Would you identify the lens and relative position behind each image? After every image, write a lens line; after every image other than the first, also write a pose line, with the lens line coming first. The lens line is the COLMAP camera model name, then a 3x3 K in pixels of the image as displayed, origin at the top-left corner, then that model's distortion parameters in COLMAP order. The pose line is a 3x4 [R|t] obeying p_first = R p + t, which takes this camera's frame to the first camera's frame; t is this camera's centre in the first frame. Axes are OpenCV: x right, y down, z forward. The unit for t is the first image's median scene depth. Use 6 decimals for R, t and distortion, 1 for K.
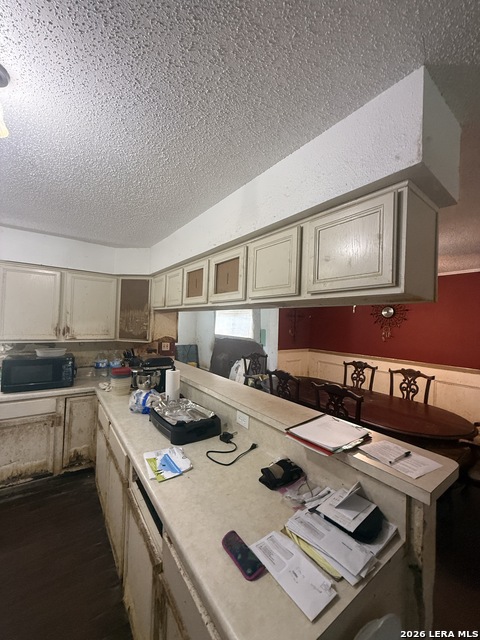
lens RADIAL K [[256.9, 0, 238.8], [0, 256.9, 319.1], [0, 0, 1]] dist [0.003125, -0.000304]
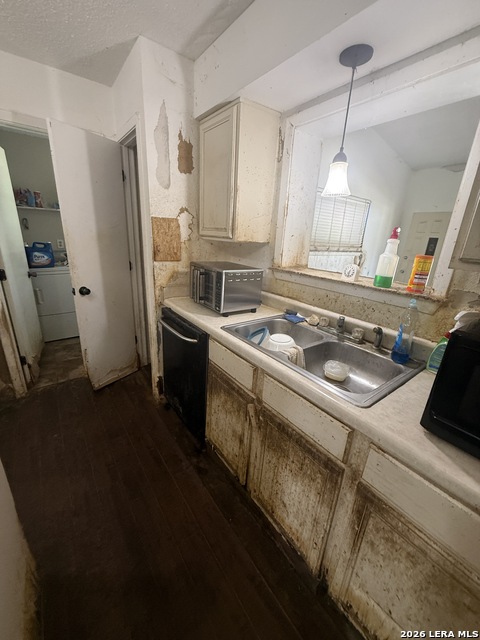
lens RADIAL K [[256.9, 0, 238.6], [0, 256.9, 318.8], [0, 0, 1]] dist [0.003125, -0.000304]
pose [[-0.000170, 0.284107, -0.958792, -0.568014], [-0.033558, 0.958251, 0.283953, 0.064705], [0.999437, 0.032224, 0.009371, 0.665979]]
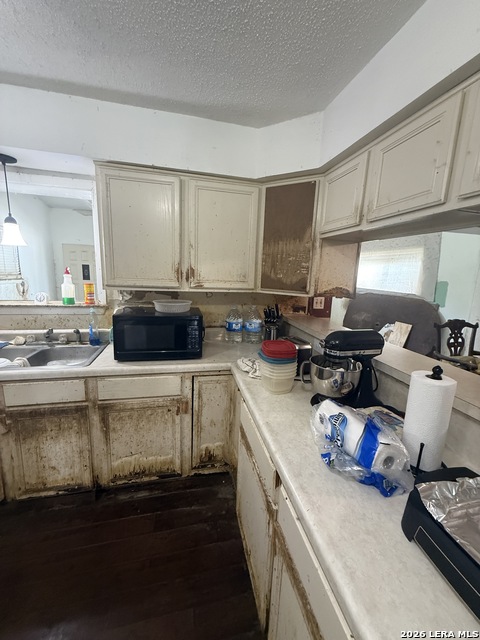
lens RADIAL K [[256.9, 0, 240.0], [0, 256.9, 320.4], [0, 0, 1]] dist [0.003125, -0.000304]
pose [[0.917651, 0.076996, -0.389856, -0.299802], [-0.002815, 0.982284, 0.187375, 0.039365], [0.397377, -0.170847, 0.901611, 0.453975]]
